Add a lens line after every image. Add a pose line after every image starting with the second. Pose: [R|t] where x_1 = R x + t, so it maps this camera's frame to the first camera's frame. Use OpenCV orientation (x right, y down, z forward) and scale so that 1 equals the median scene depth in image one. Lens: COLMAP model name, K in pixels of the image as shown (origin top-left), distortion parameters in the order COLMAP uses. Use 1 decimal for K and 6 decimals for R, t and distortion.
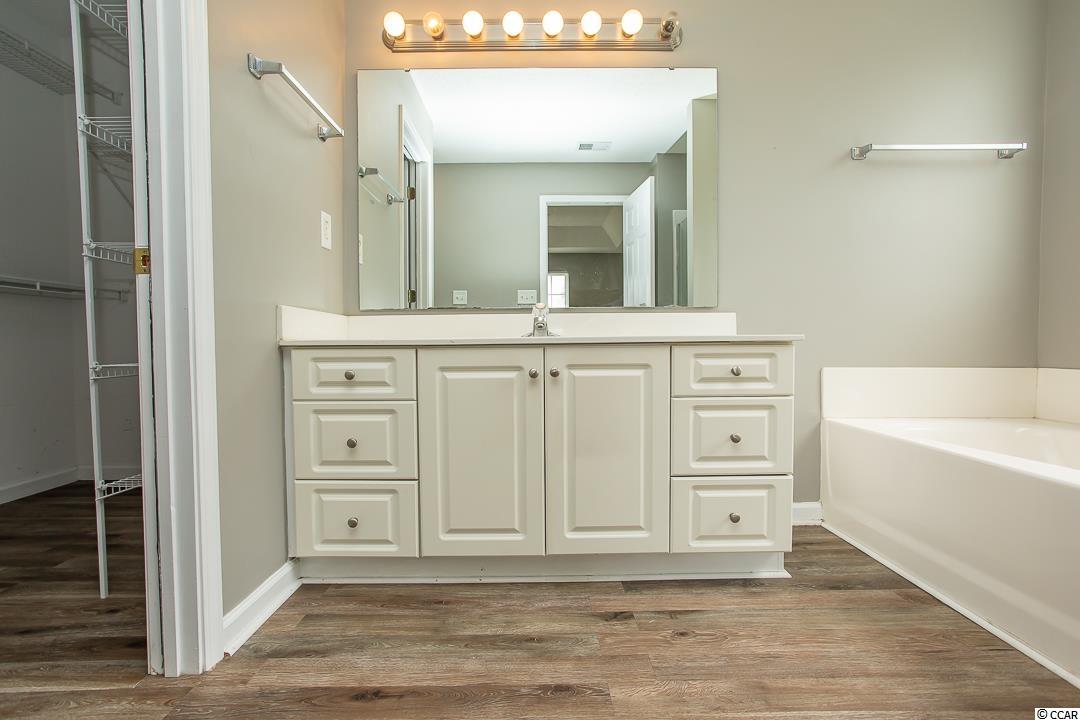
lens RADIAL K [[520.4, 0, 535.4], [0, 520.4, 359.7], [0, 0, 1]] dist [-0.054971, 0.036424]
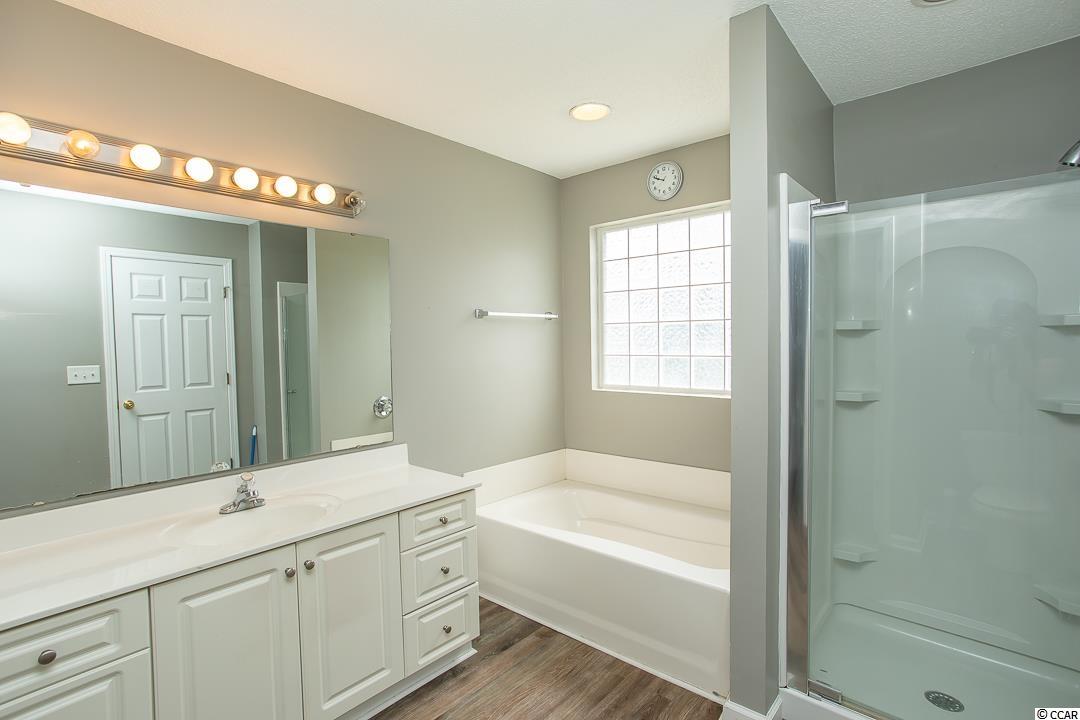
lens RADIAL K [[520.4, 0, 535.4], [0, 520.4, 359.7], [0, 0, 1]] dist [-0.054971, 0.036424]
pose [[0.662820, -0.029691, 0.748190, -0.425057], [0.033955, 0.999377, 0.009578, -0.385751], [-0.748009, 0.019056, 0.663415, -0.051567]]
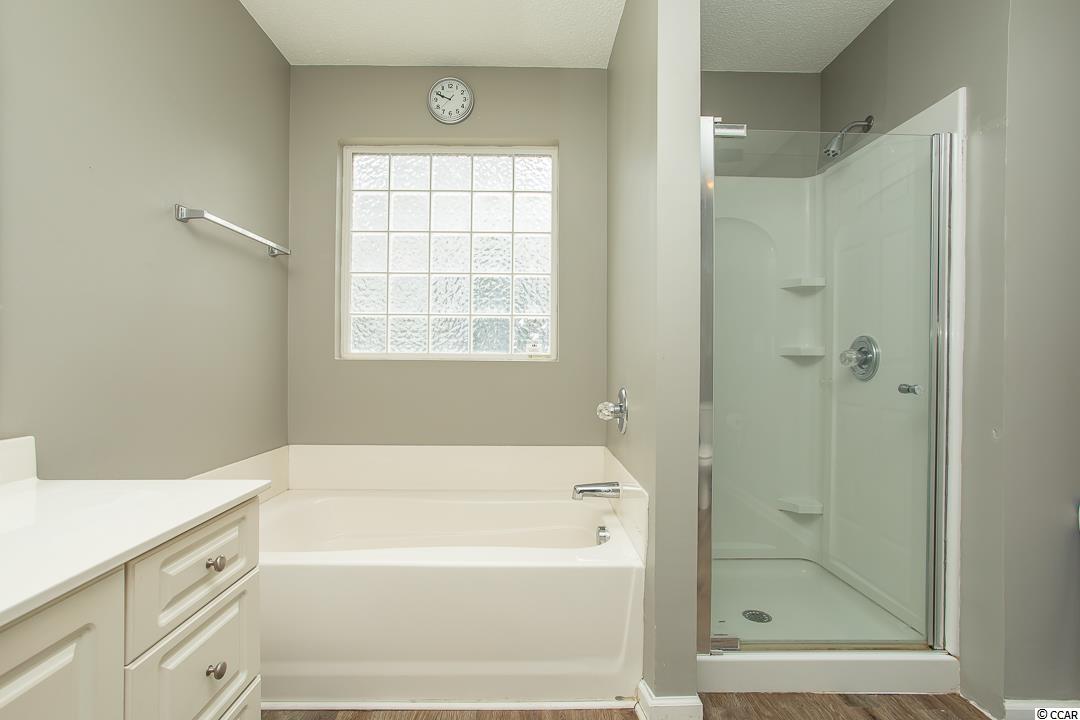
lens RADIAL K [[520.4, 0, 535.4], [0, 520.4, 359.7], [0, 0, 1]] dist [-0.054971, 0.036424]
pose [[-0.007870, 0.002731, 0.999965, -0.234005], [0.022983, 0.999733, -0.002550, -0.213580], [-0.999705, 0.022962, -0.007931, 0.606701]]
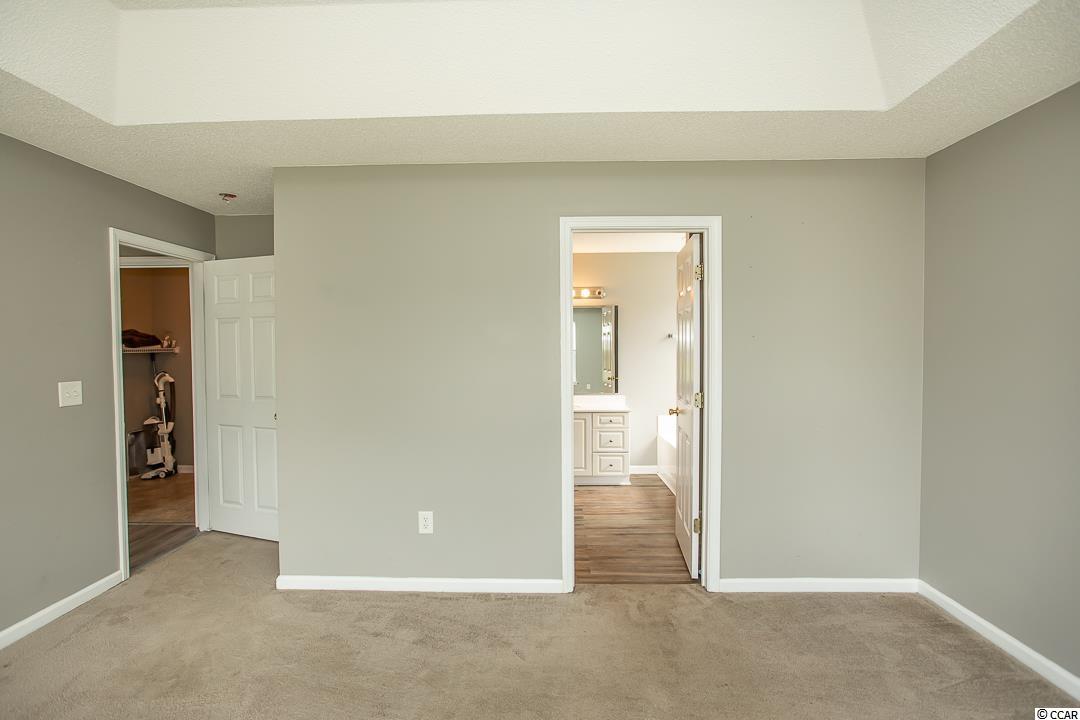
lens RADIAL K [[520.4, 0, 535.4], [0, 520.4, 359.7], [0, 0, 1]] dist [-0.054971, 0.036424]
pose [[0.999581, 0.002250, -0.028846, -0.002511], [-0.002451, 0.999973, -0.006910, -0.343620], [0.028829, 0.006978, 0.999560, -2.336514]]
